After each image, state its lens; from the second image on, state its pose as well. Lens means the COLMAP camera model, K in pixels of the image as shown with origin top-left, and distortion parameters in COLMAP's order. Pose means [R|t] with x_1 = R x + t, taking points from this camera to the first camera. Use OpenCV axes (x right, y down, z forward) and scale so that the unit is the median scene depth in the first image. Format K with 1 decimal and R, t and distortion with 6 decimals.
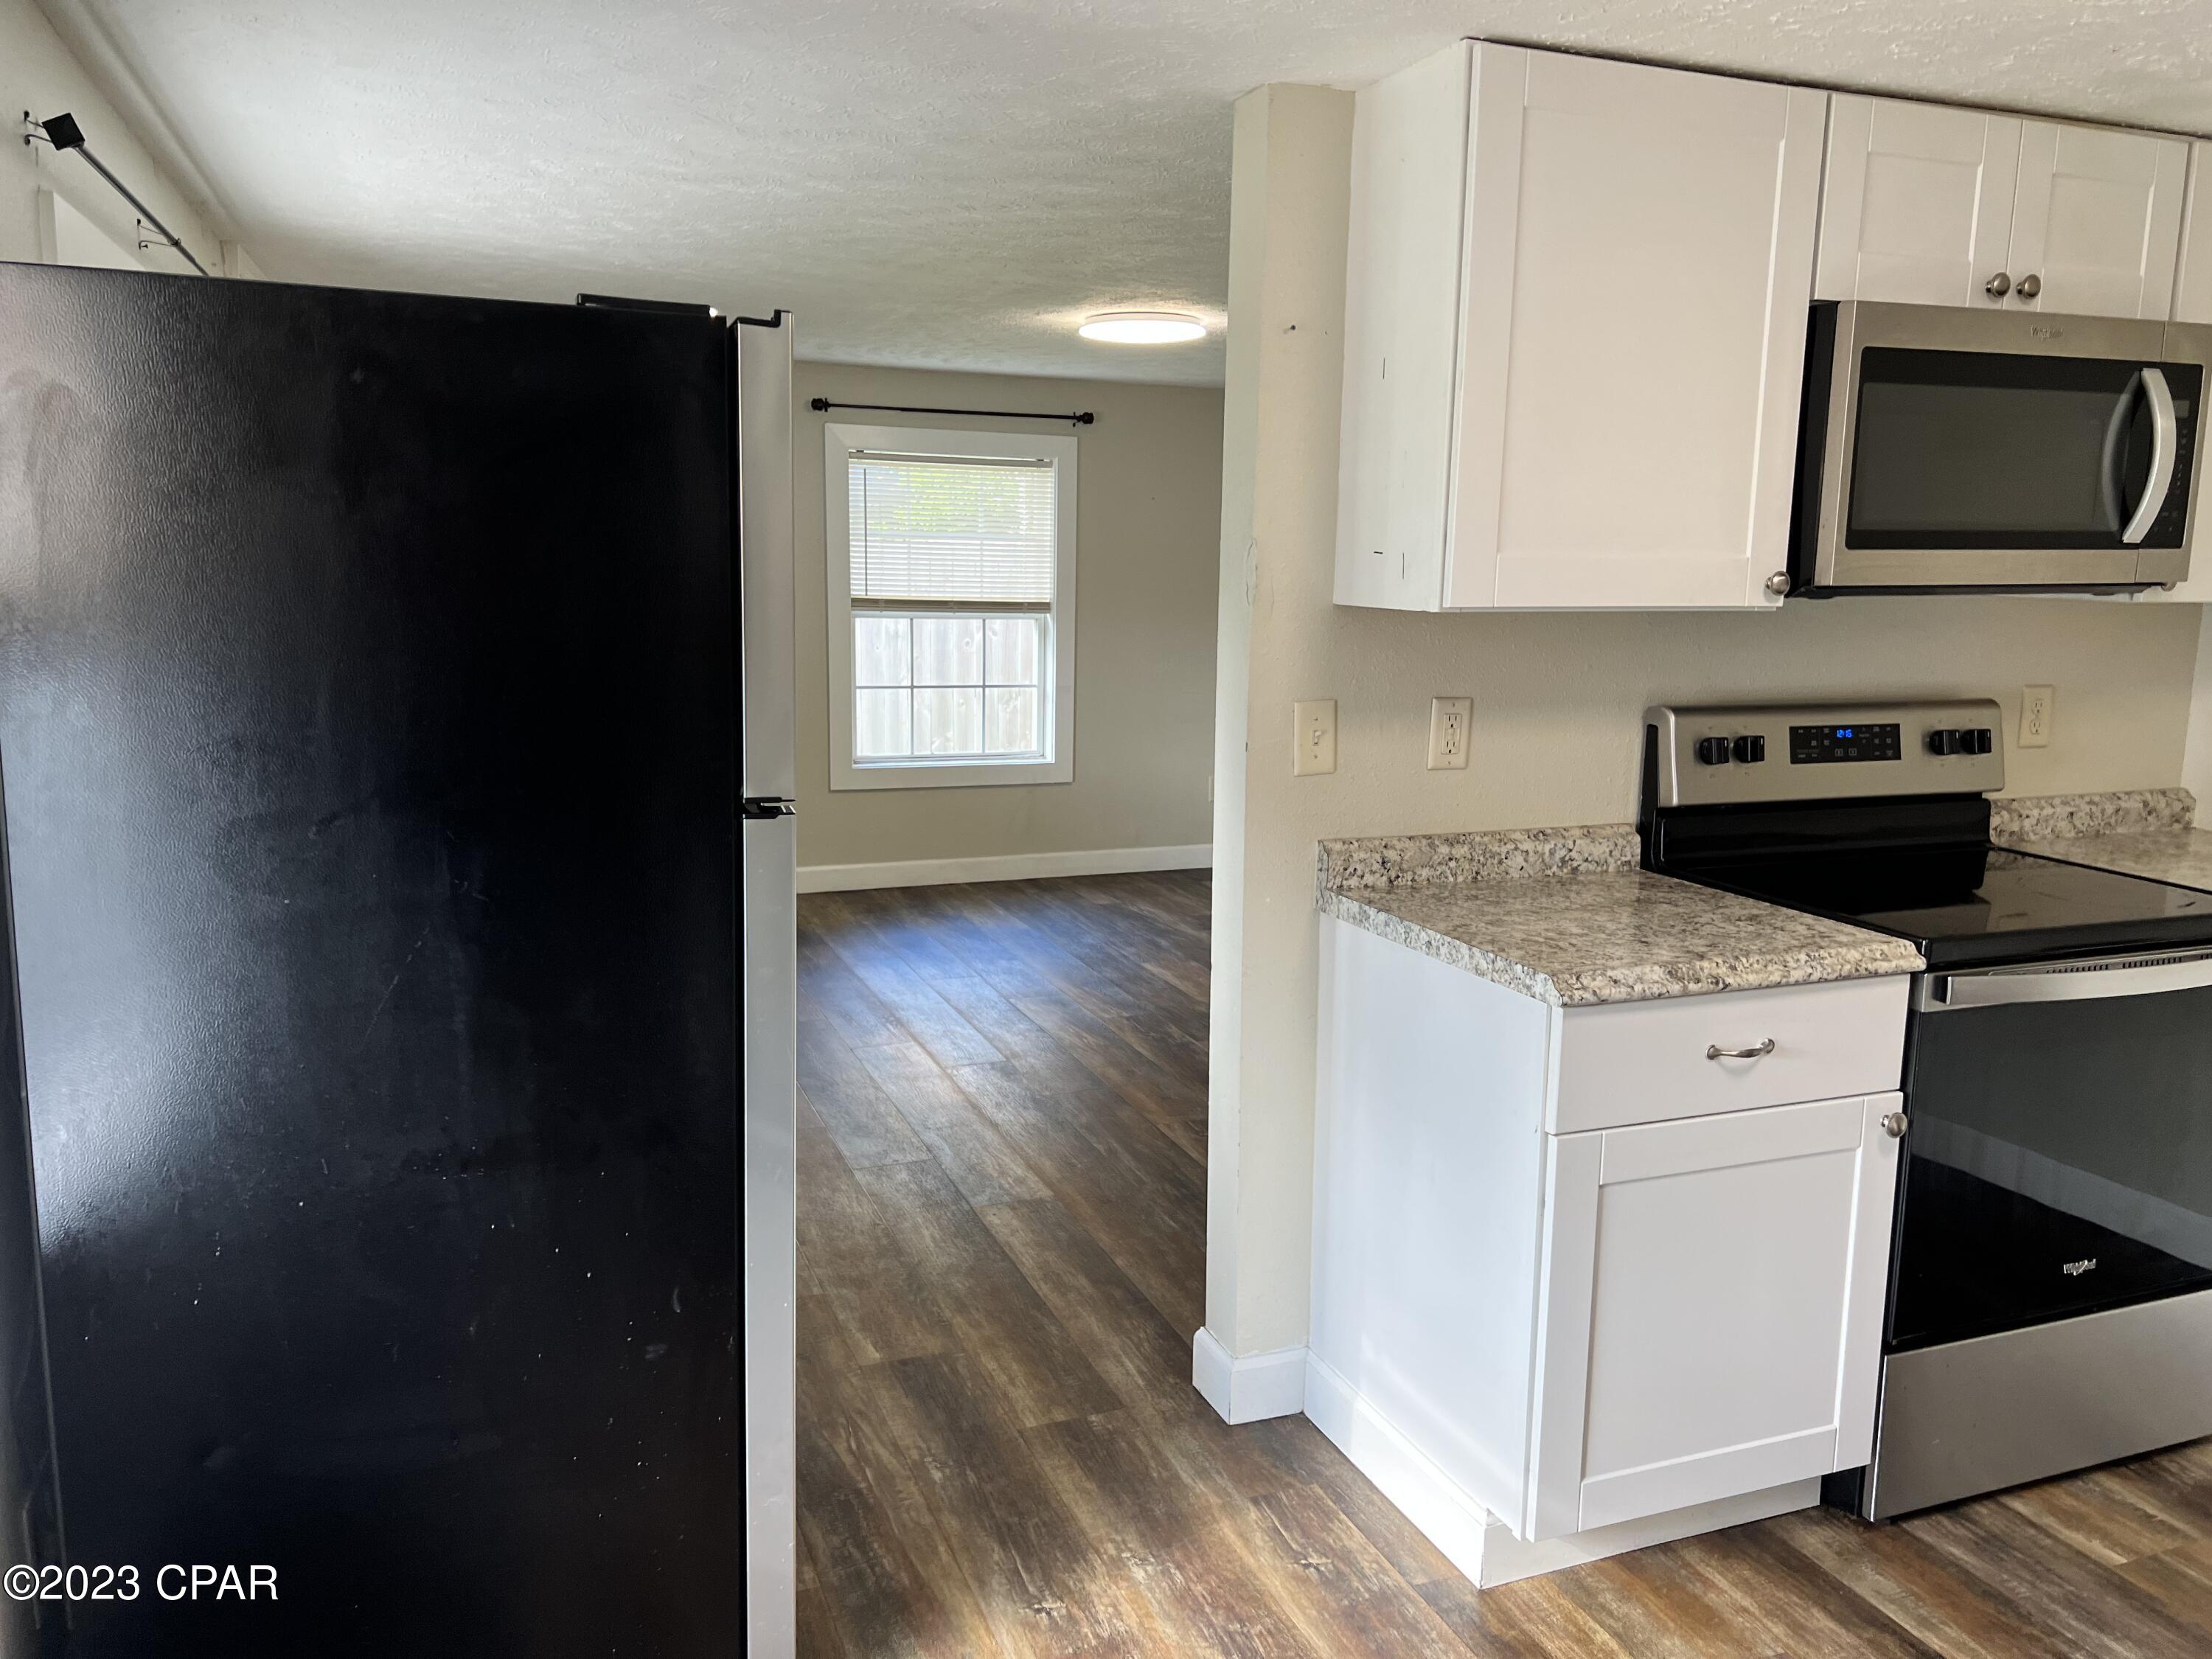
lens RADIAL K [[1658.9, 0, 1121.7], [0, 1658.9, 814.2], [0, 0, 1]] dist [0.070252, -0.083496]
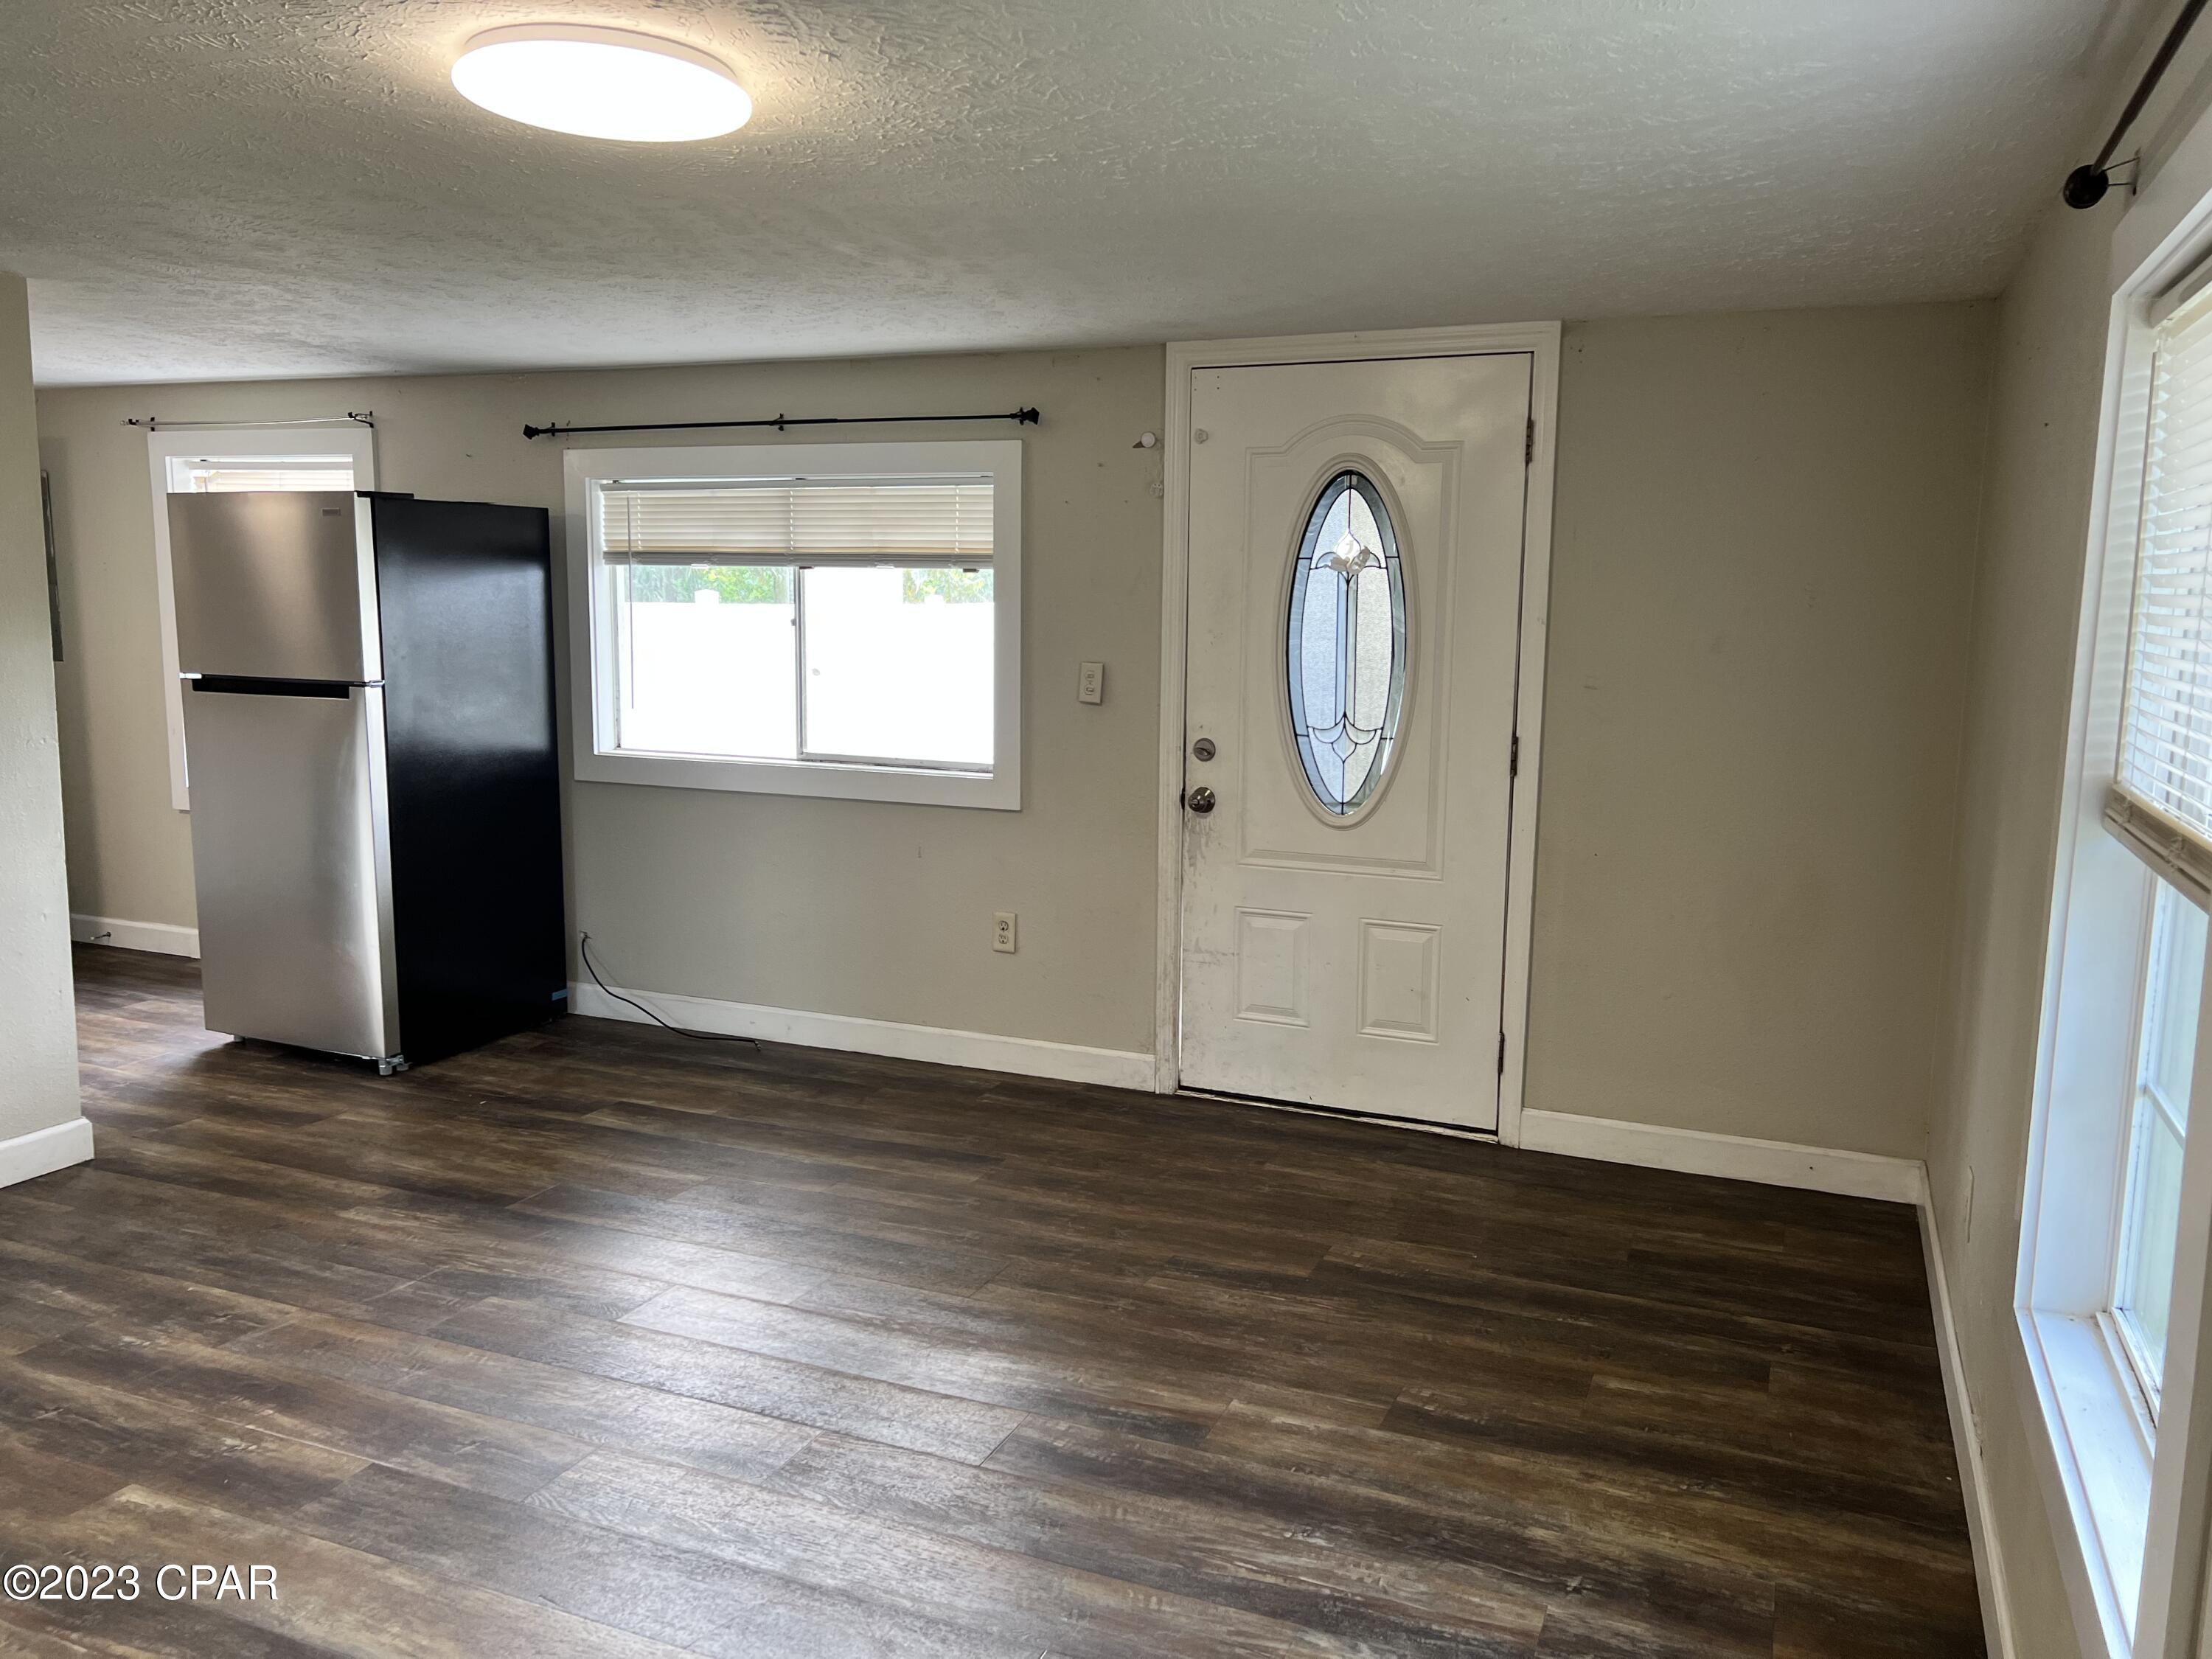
lens RADIAL K [[1658.9, 0, 1126.6], [0, 1658.9, 827.6], [0, 0, 1]] dist [0.070252, -0.083496]
pose [[-0.703586, 0.065116, -0.707620, 0.446649], [-0.143852, 0.962124, 0.231568, -0.413169], [0.695897, 0.264720, -0.667570, 2.647931]]
